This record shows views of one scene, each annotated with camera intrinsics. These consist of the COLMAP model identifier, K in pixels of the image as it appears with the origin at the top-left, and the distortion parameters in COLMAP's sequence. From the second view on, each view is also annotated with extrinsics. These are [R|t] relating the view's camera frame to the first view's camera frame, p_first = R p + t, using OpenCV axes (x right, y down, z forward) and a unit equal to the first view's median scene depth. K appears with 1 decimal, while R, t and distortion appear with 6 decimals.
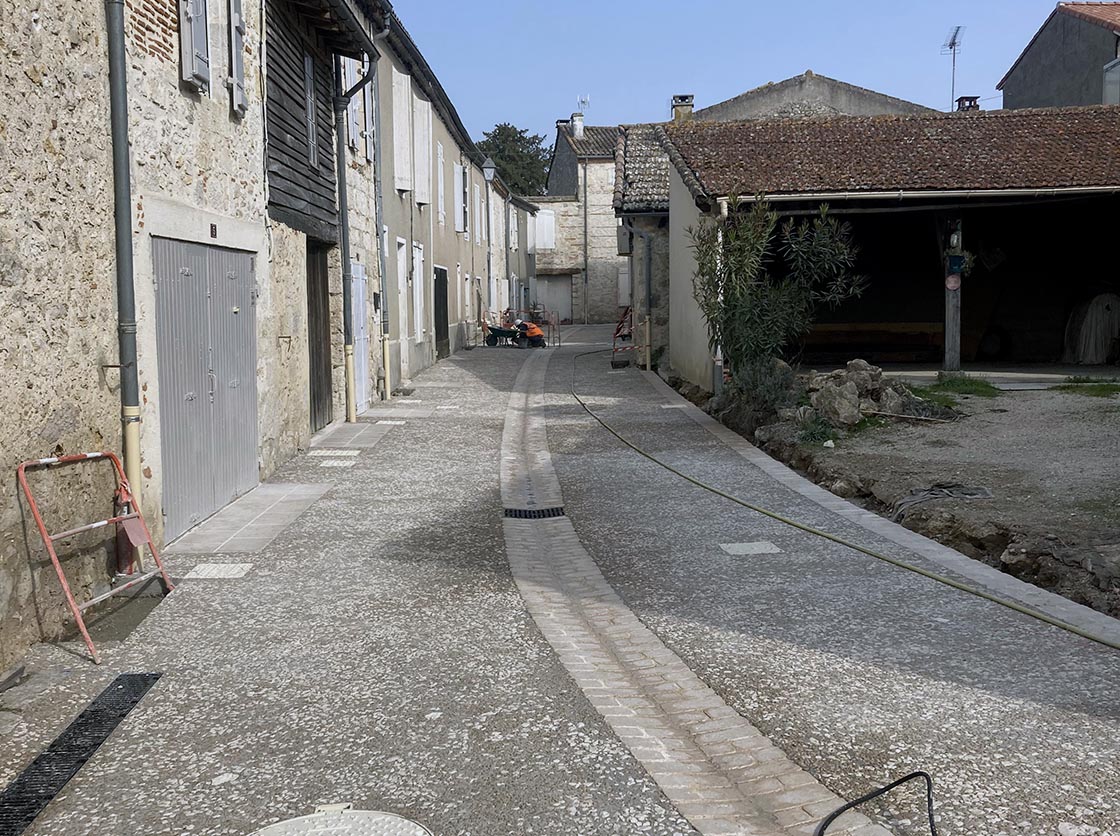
lens RADIAL K [[1170.0, 0, 560.0], [0, 1170.0, 418.0], [0, 0, 1]] dist [-0.003895, -0.046118]
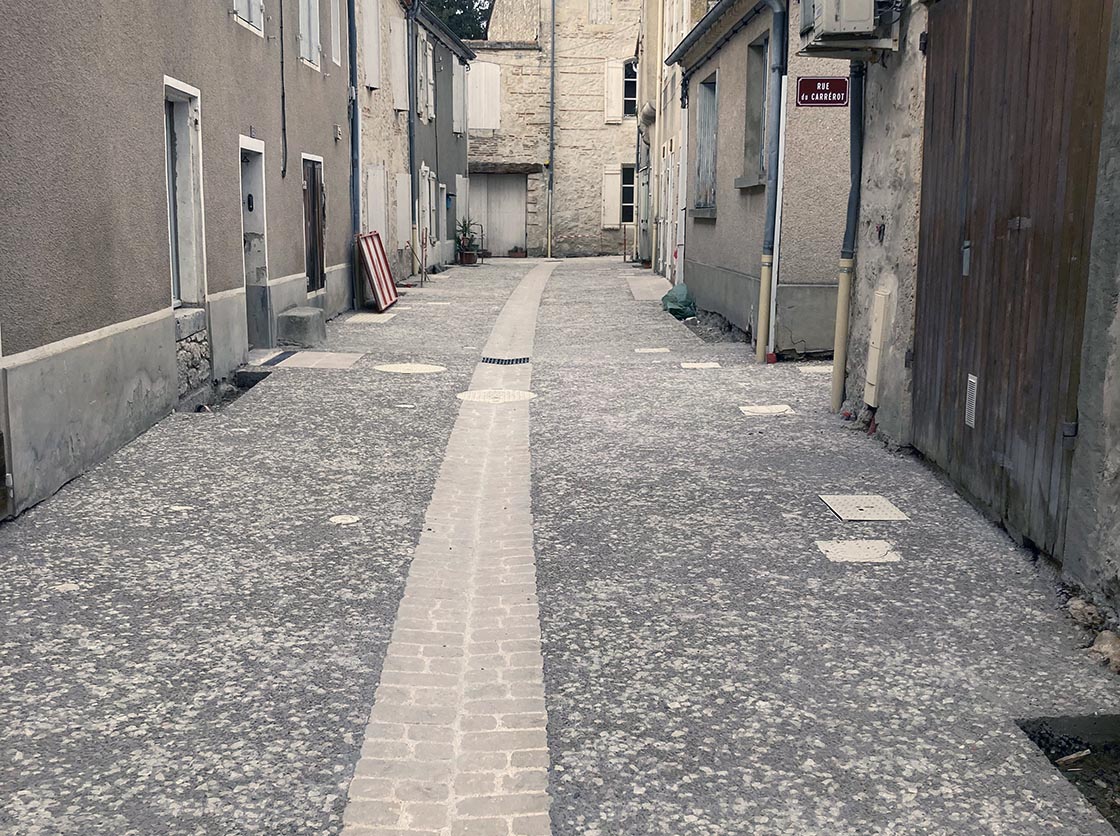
lens RADIAL K [[1170.0, 0, 560.0], [0, 1170.0, 418.0], [0, 0, 1]] dist [-0.003895, -0.046118]
pose [[0.998029, 0.009168, 0.062081, -0.009550], [-0.013643, 0.997308, 0.072043, -0.041624], [-0.061253, -0.072747, 0.995468, 0.395318]]
